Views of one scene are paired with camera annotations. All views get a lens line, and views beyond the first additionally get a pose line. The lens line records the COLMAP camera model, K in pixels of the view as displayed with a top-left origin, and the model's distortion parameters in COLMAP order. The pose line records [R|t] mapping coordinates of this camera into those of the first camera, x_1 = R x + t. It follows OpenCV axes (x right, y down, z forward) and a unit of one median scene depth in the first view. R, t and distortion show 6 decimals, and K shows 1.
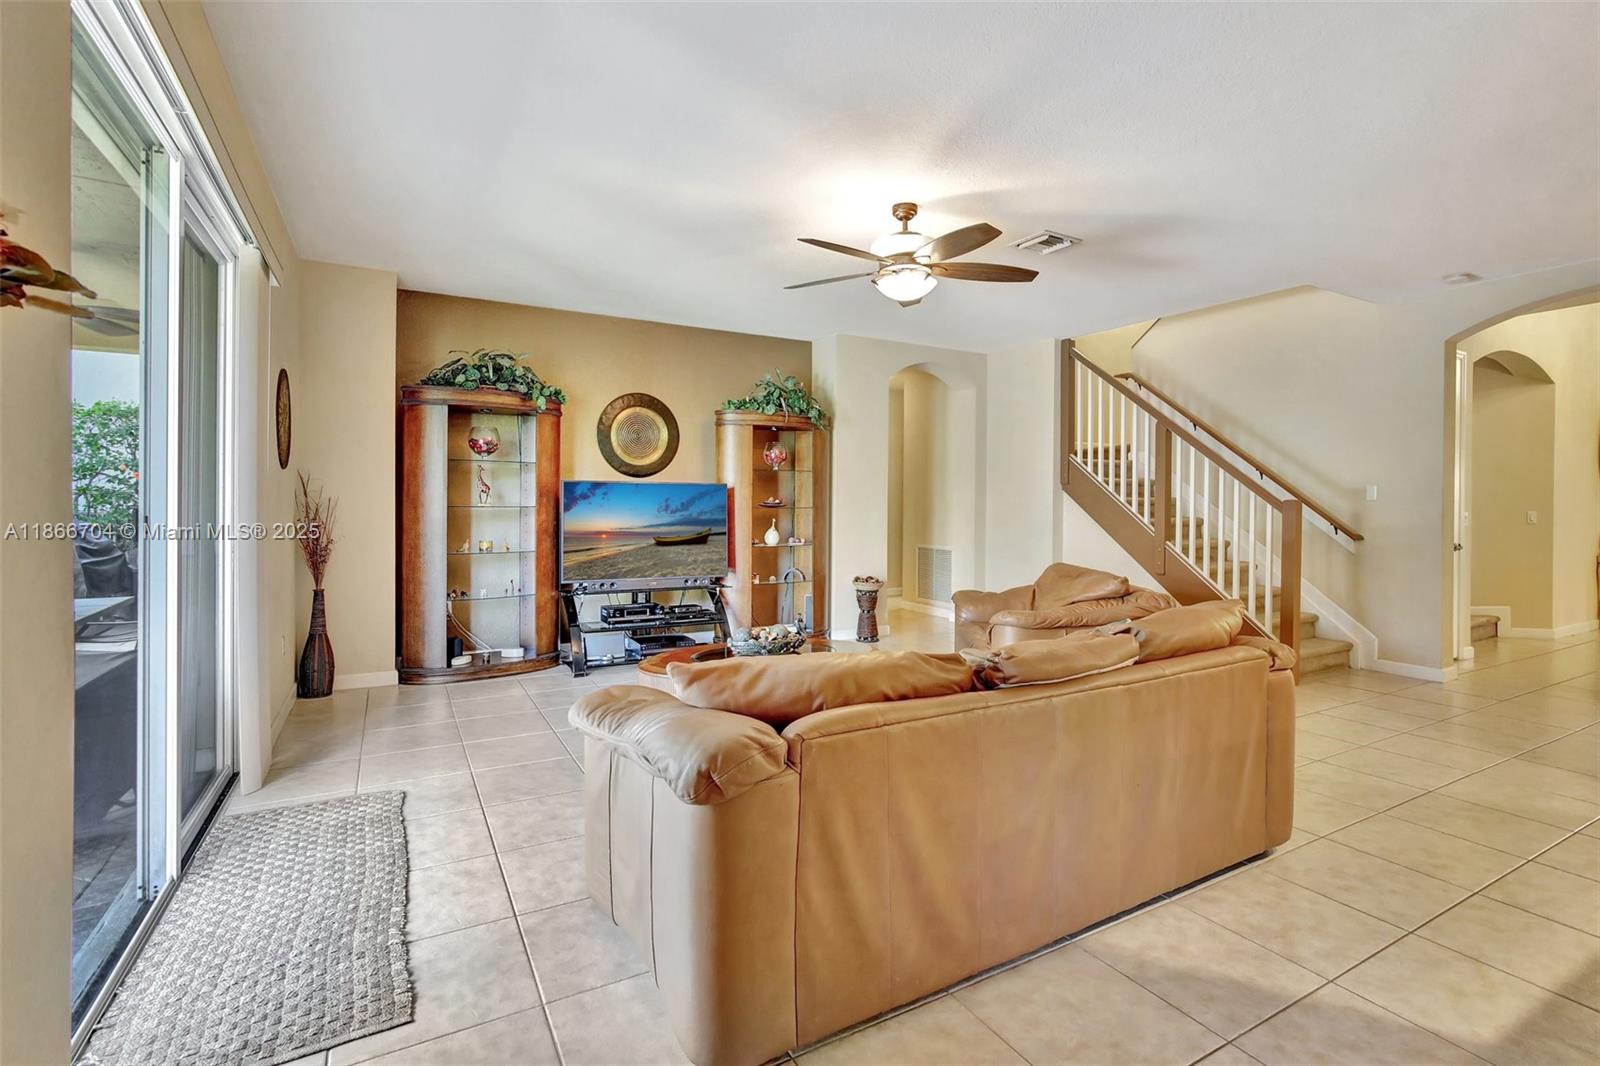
lens RADIAL K [[754.6, 0, 842.2], [0, 754.6, 509.6], [0, 0, 1]] dist [-0.027108, 0.000129]
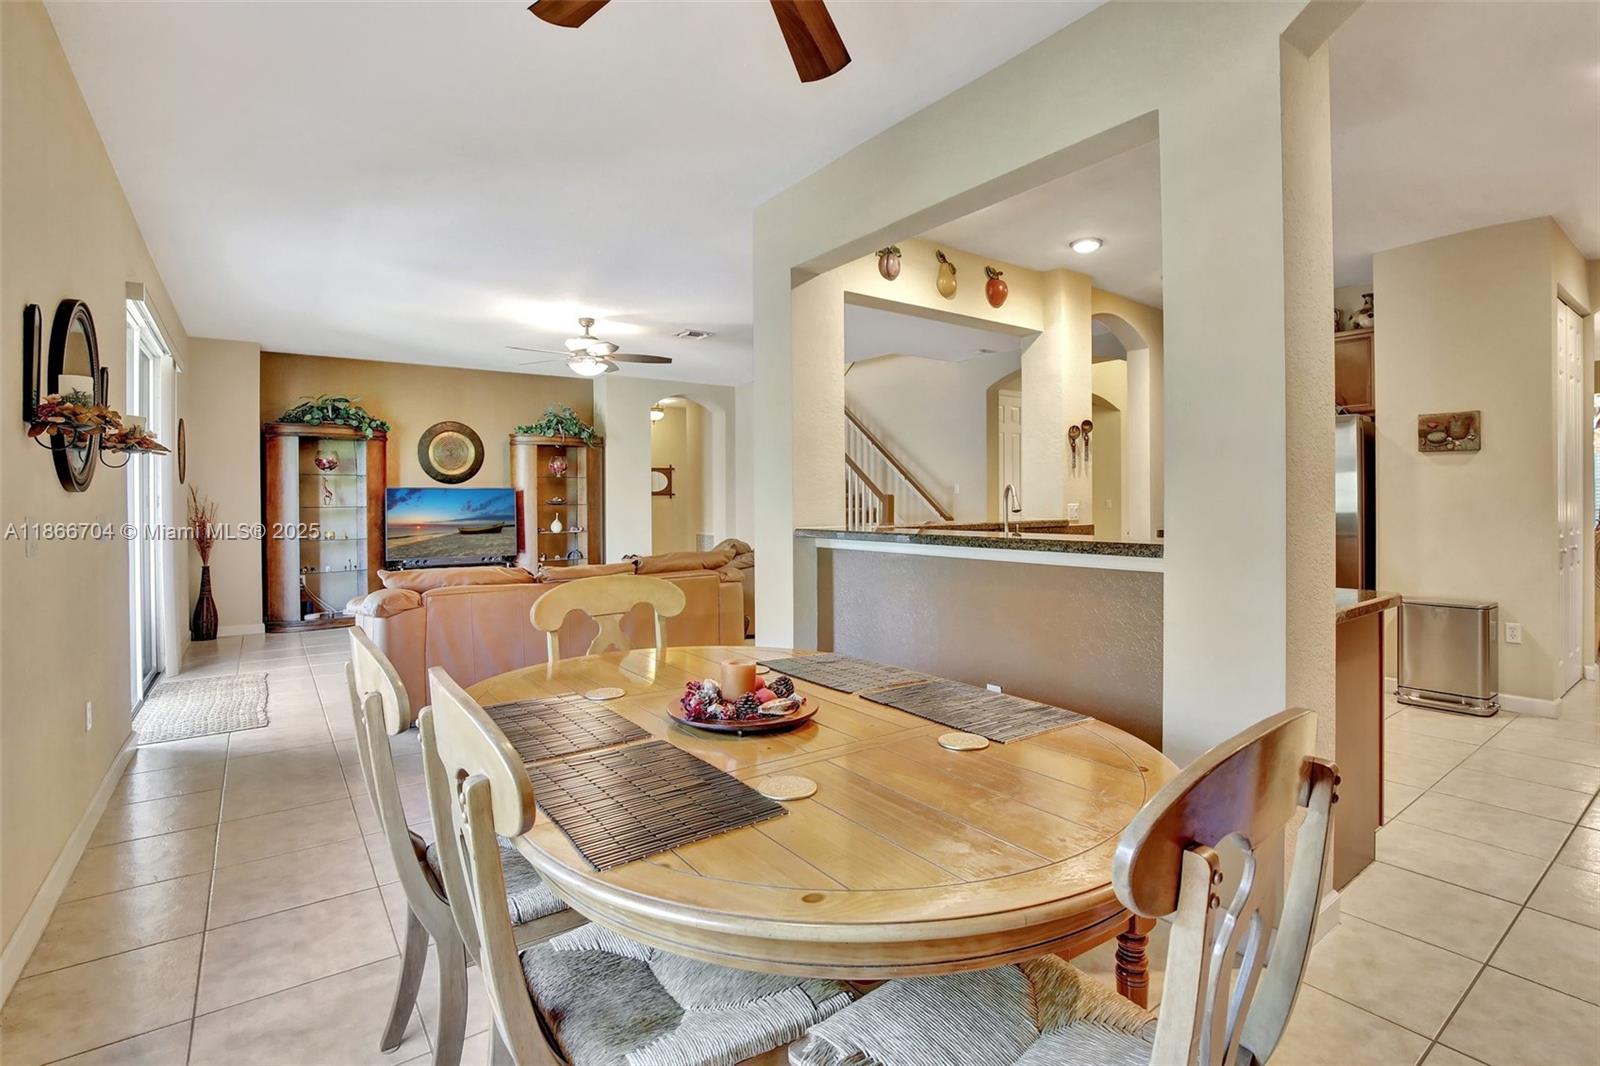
lens RADIAL K [[754.6, 0, 809.4], [0, 754.6, 507.9], [0, 0, 1]] dist [-0.027108, 0.000129]
pose [[0.995530, -0.012832, 0.093572, 0.280839], [0.012490, 0.999913, 0.004235, 0.002840], [-0.093619, -0.003047, 0.995603, -0.460754]]
